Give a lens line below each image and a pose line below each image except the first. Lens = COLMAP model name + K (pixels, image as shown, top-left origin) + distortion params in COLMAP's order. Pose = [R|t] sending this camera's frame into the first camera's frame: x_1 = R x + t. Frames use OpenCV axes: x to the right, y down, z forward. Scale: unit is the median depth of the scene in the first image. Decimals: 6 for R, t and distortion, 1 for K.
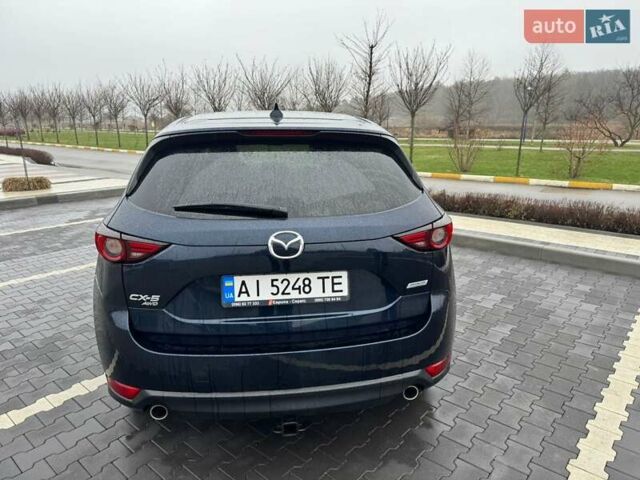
lens RADIAL K [[442.0, 0, 320.0], [0, 442.0, 240.0], [0, 0, 1]] dist [0.052837, -0.002143]
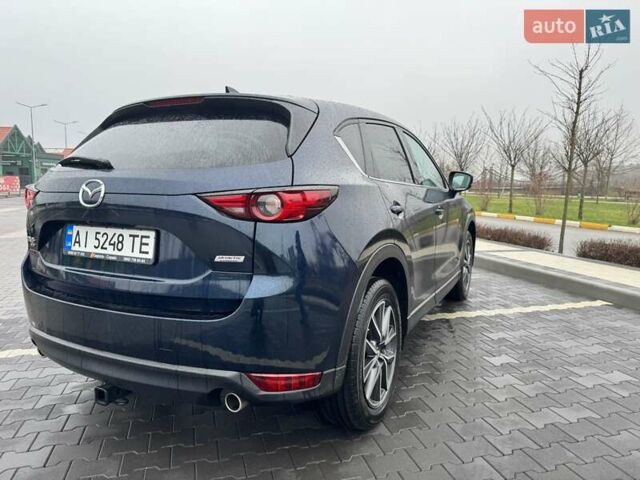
lens RADIAL K [[448.1, 0, 320.0], [0, 448.1, 240.0], [0, 0, 1]] dist [0.004378, -0.006509]
pose [[0.834417, 0.075757, -0.545902, 0.854675], [-0.148451, 0.984793, -0.090245, 0.121381], [0.530765, 0.156341, 0.832974, 0.422933]]
